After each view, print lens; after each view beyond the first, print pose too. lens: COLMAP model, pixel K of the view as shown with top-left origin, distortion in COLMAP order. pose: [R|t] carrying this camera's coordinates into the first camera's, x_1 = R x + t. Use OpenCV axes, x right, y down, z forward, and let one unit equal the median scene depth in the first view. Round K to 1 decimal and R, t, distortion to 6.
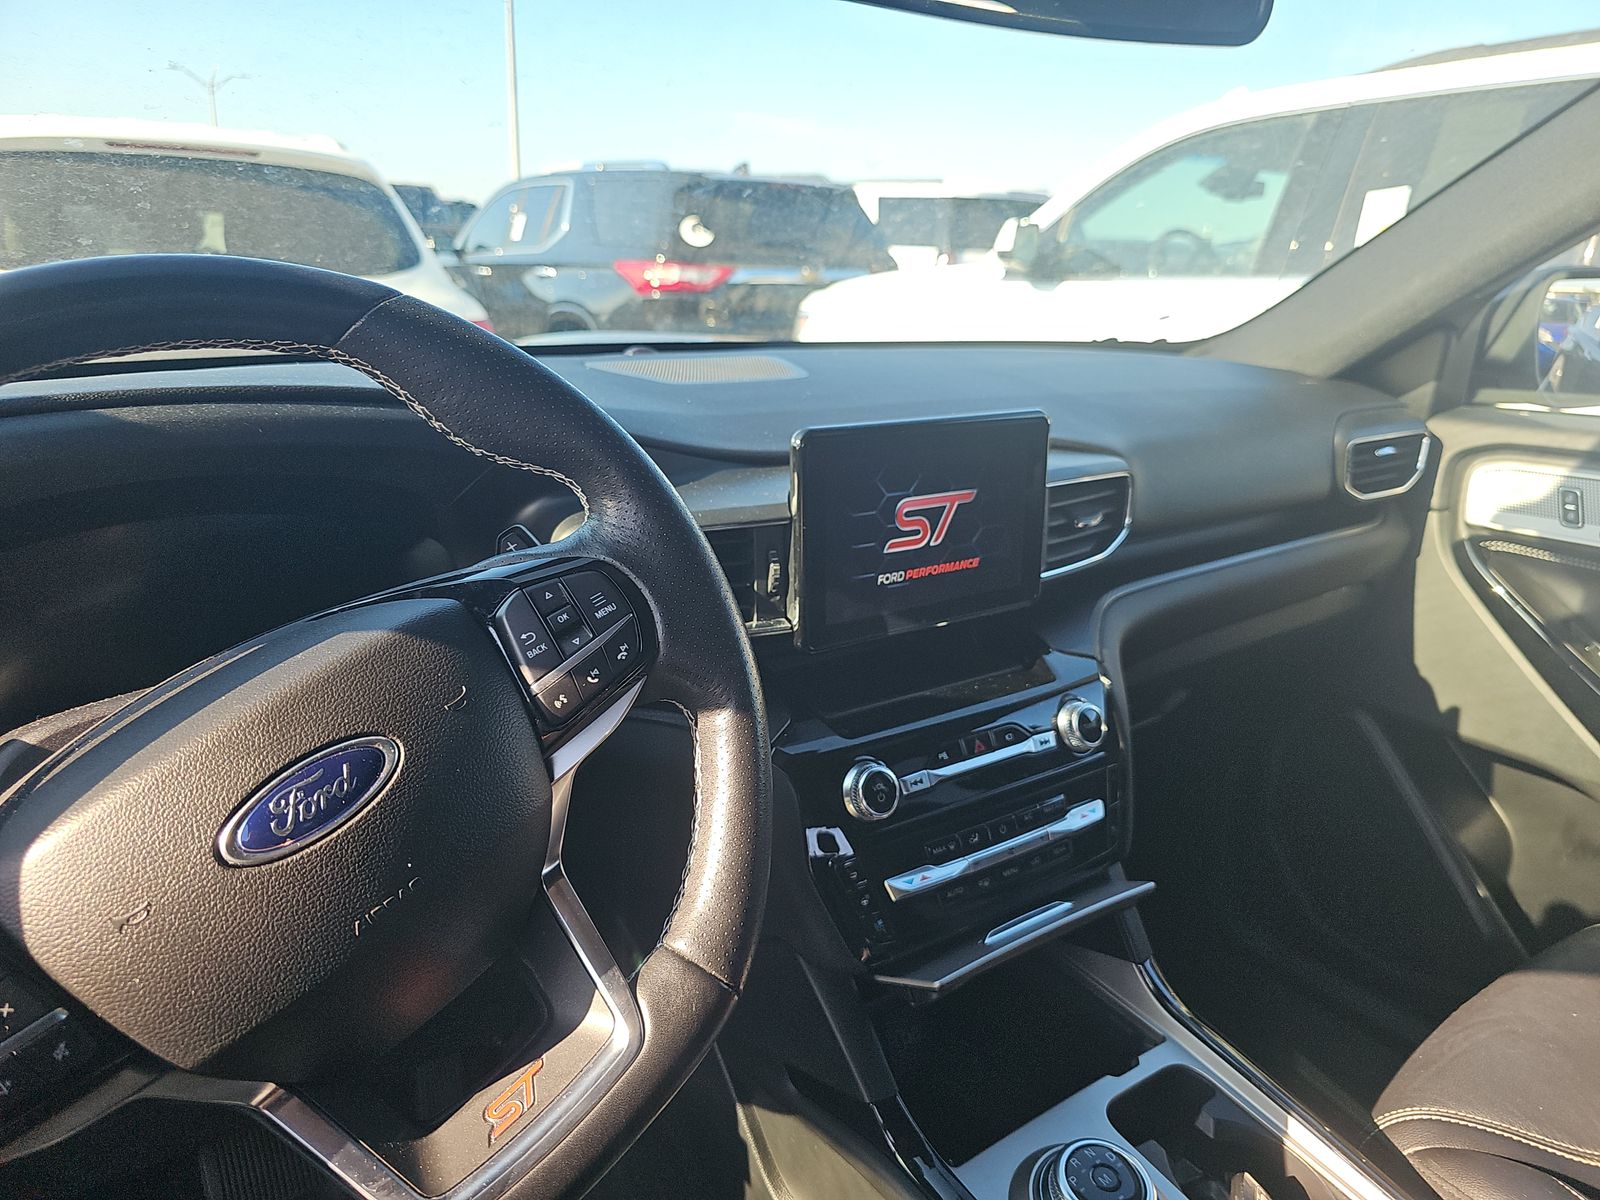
lens RADIAL K [[1054.4, 0, 798.6], [0, 1054.4, 605.1], [0, 0, 1]] dist [0.024506, -0.029084]
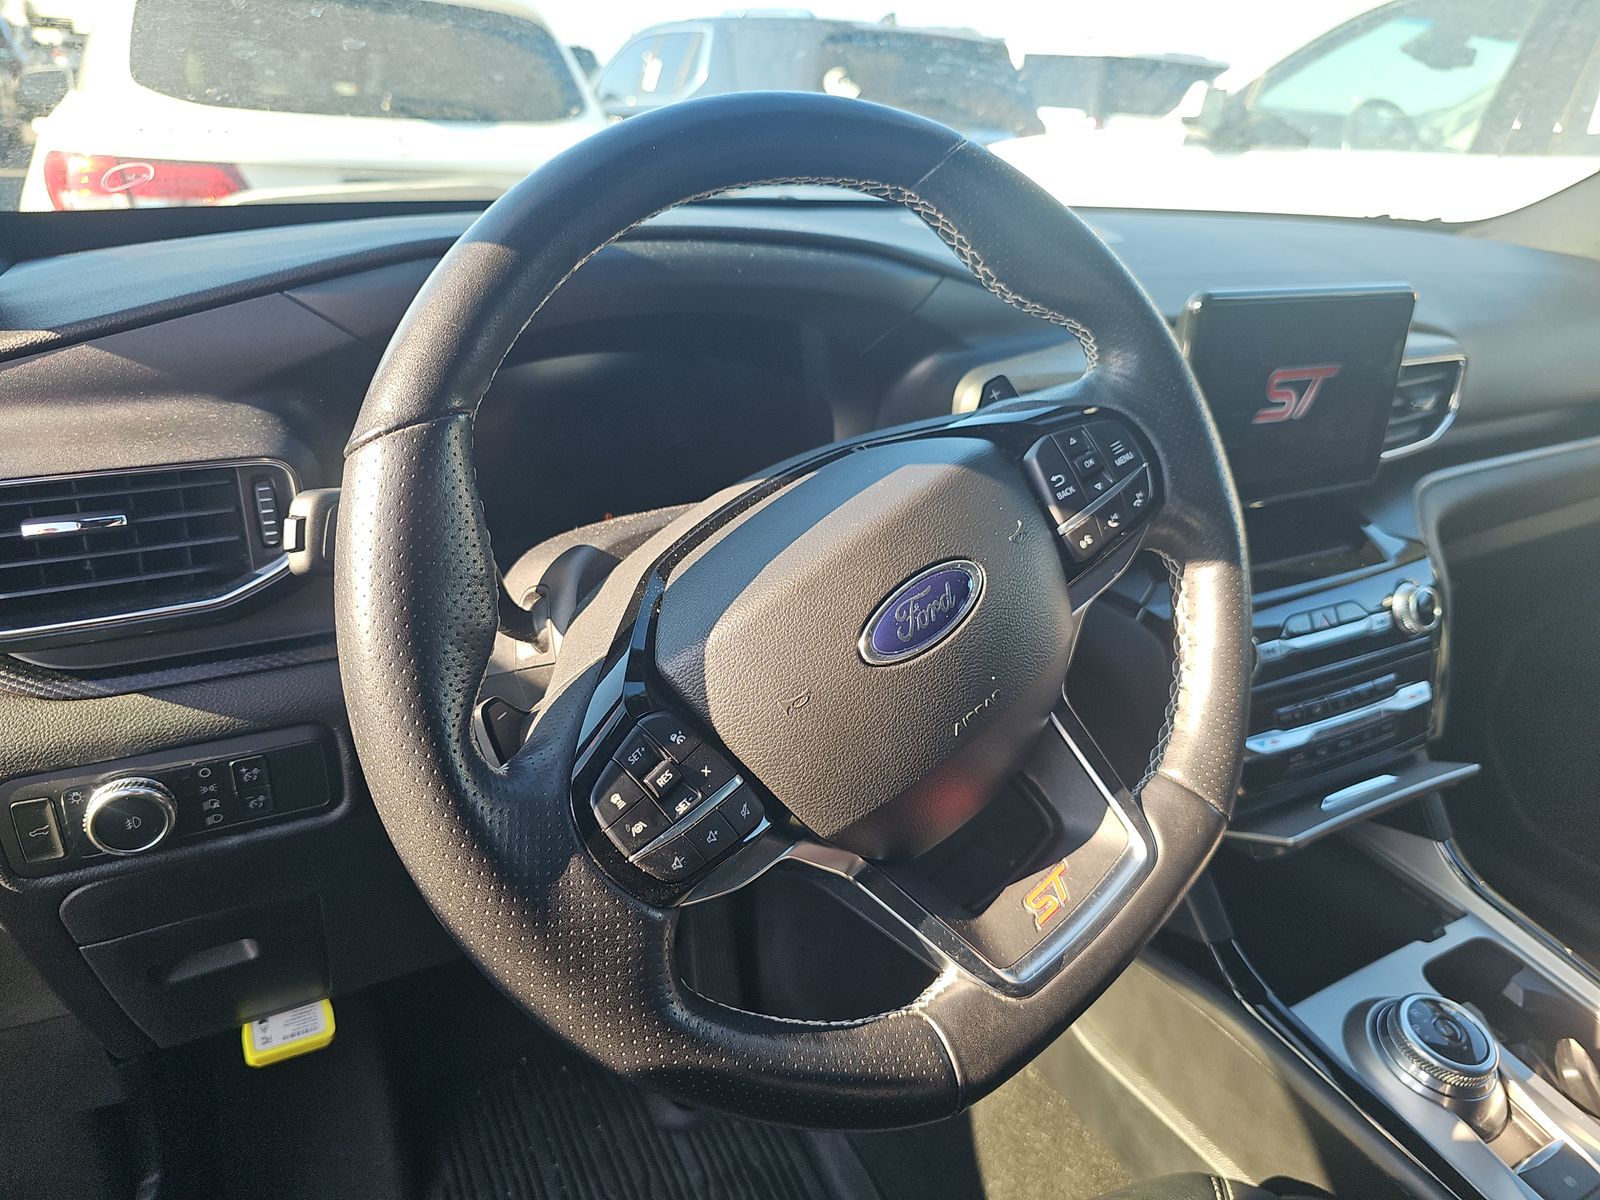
lens RADIAL K [[1054.4, 0, 792.7], [0, 1054.4, 588.0], [0, 0, 1]] dist [0.024506, -0.029084]
pose [[0.994715, 0.067547, -0.077321, -0.247966], [-0.059289, 0.992753, 0.104528, 0.025116], [0.083821, -0.099392, 0.991512, -0.048184]]
